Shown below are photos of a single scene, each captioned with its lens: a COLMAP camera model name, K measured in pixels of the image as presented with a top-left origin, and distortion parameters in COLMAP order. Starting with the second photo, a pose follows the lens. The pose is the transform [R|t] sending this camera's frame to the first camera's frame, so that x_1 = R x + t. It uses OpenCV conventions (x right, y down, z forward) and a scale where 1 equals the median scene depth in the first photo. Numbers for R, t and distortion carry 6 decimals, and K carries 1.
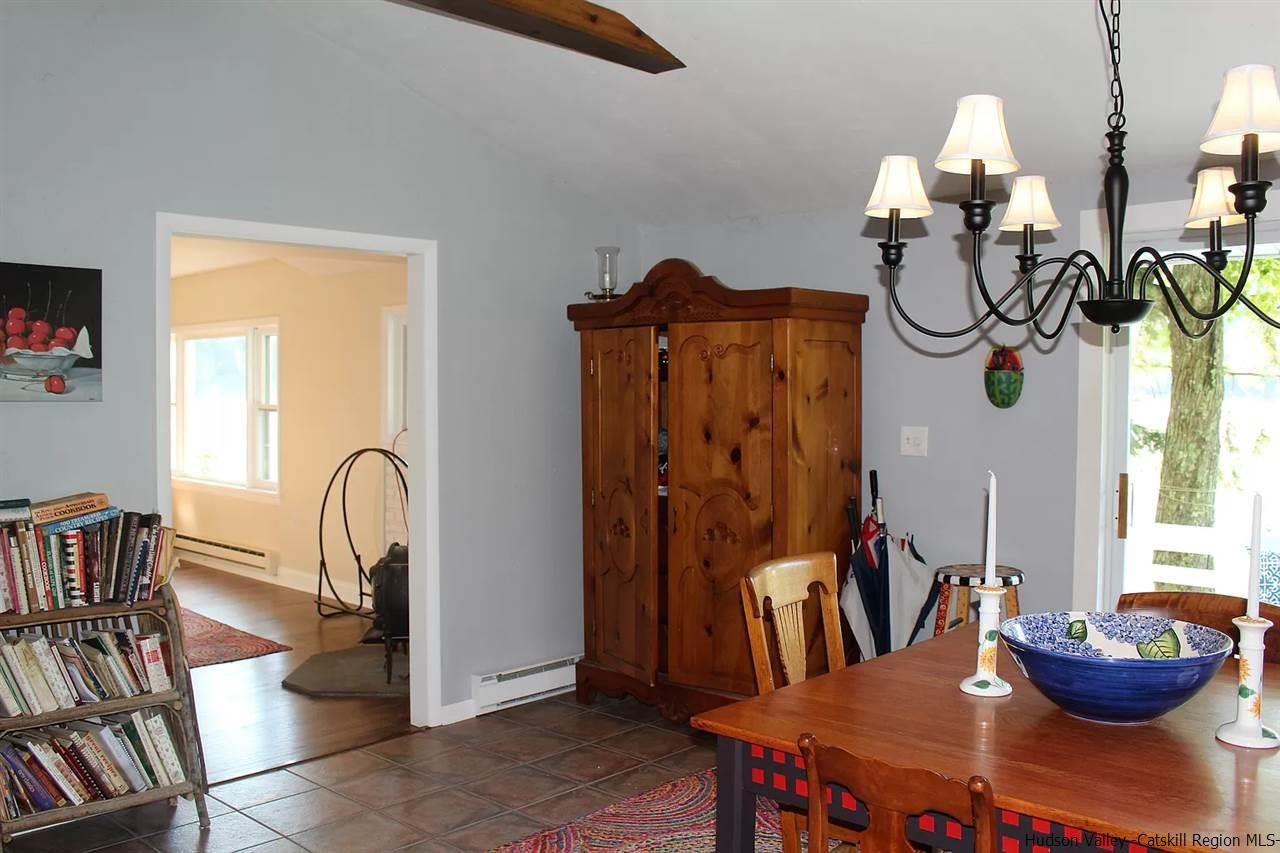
lens RADIAL K [[1117.5, 0, 641.6], [0, 1117.5, 434.5], [0, 0, 1]] dist [-0.072753, 0.012182]
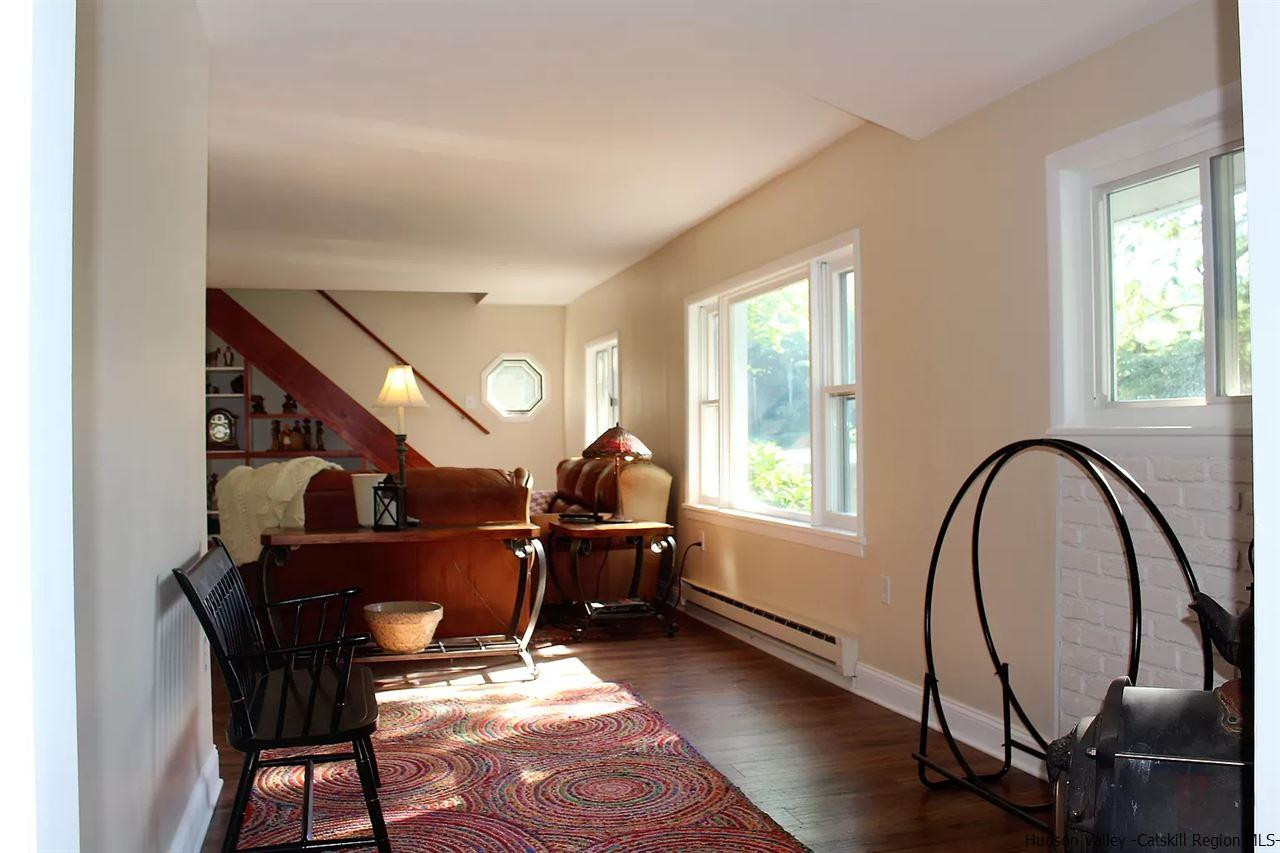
lens RADIAL K [[1117.5, 0, 645.8], [0, 1117.5, 432.2], [0, 0, 1]] dist [-0.072753, 0.012182]
pose [[0.858448, -0.012967, -0.512737, -0.145771], [-0.011869, 0.998910, -0.045135, 0.031887], [0.512763, 0.044832, 0.857359, 0.521472]]
